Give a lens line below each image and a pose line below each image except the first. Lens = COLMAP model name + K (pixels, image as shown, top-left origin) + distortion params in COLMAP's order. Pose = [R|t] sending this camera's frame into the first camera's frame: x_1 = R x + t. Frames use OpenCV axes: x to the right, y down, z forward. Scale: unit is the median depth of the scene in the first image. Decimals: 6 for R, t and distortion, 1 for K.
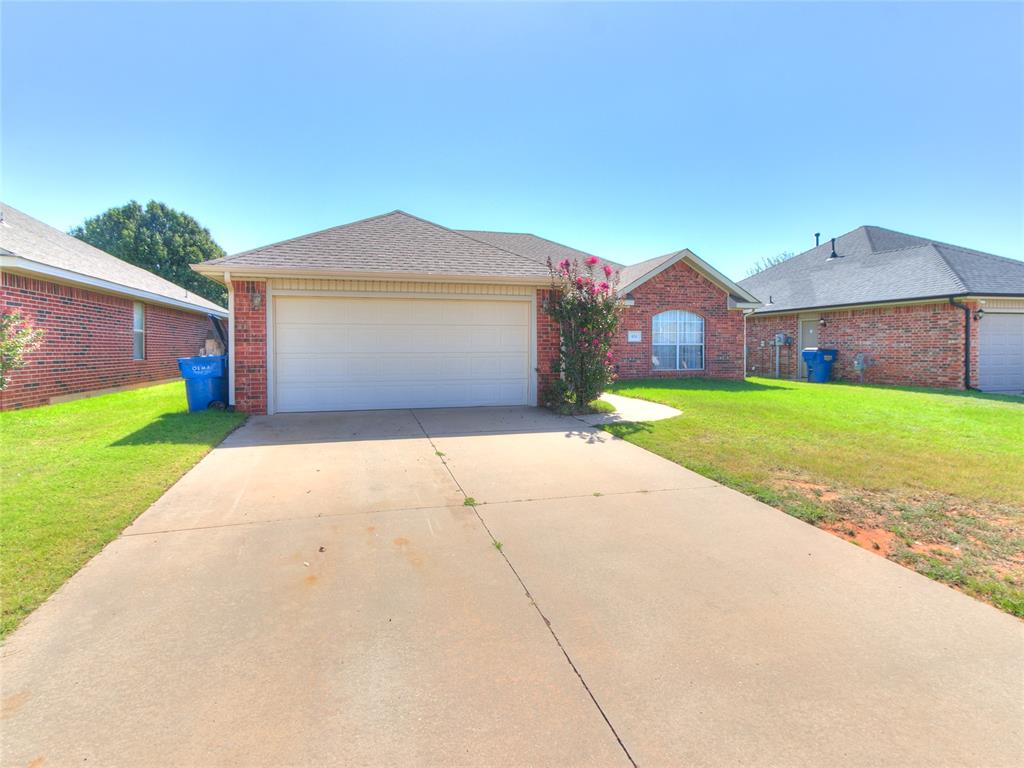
lens RADIAL K [[526.8, 0, 546.2], [0, 526.8, 333.1], [0, 0, 1]] dist [0.025904, -0.000440]
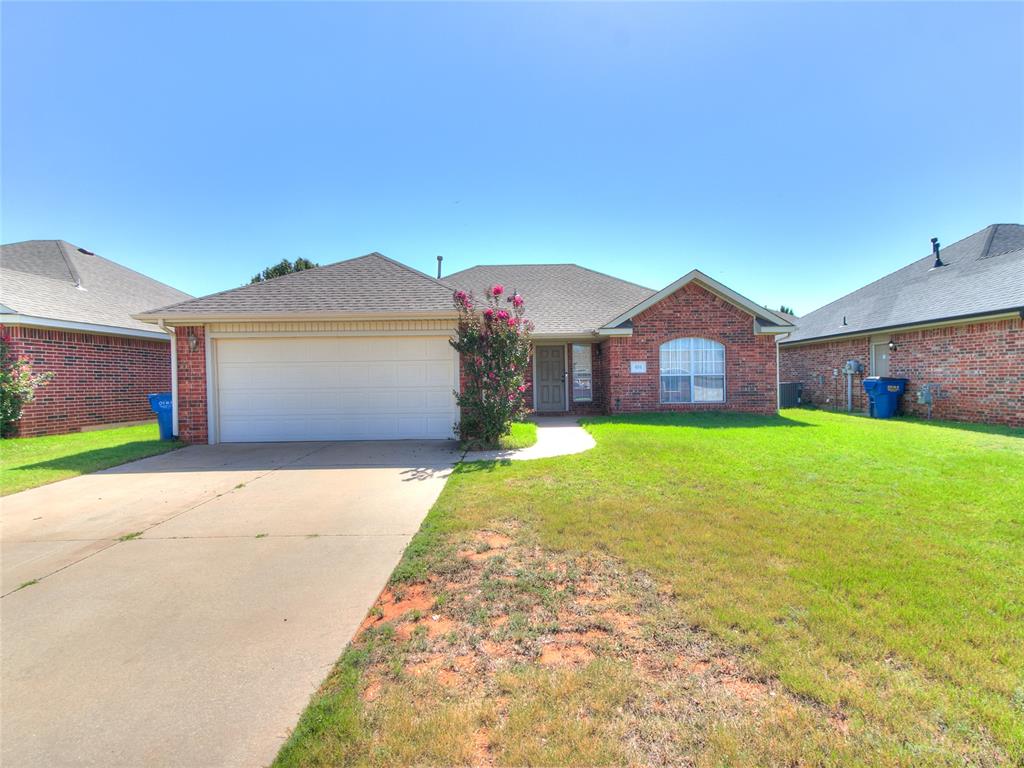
lens RADIAL K [[526.8, 0, 552.9], [0, 526.8, 353.6], [0, 0, 1]] dist [0.025904, -0.000440]
pose [[0.963418, -0.024564, -0.266875, 0.354358], [0.019181, 0.999557, -0.022758, 0.000884], [0.267315, 0.016806, 0.963463, 0.078260]]
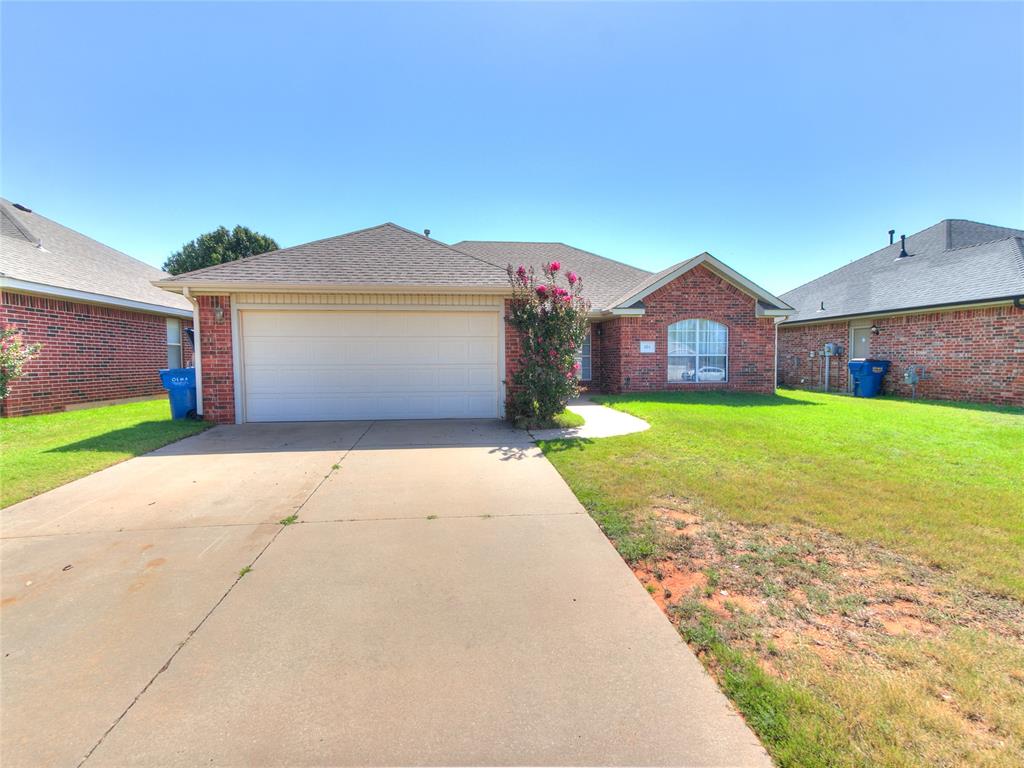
lens RADIAL K [[526.8, 0, 548.0], [0, 526.8, 355.6], [0, 0, 1]] dist [0.025904, -0.000440]
pose [[0.988341, -0.003566, -0.152213, 0.176280], [0.006688, 0.999778, 0.020001, 0.001713], [0.152107, -0.020786, 0.988145, 0.048728]]
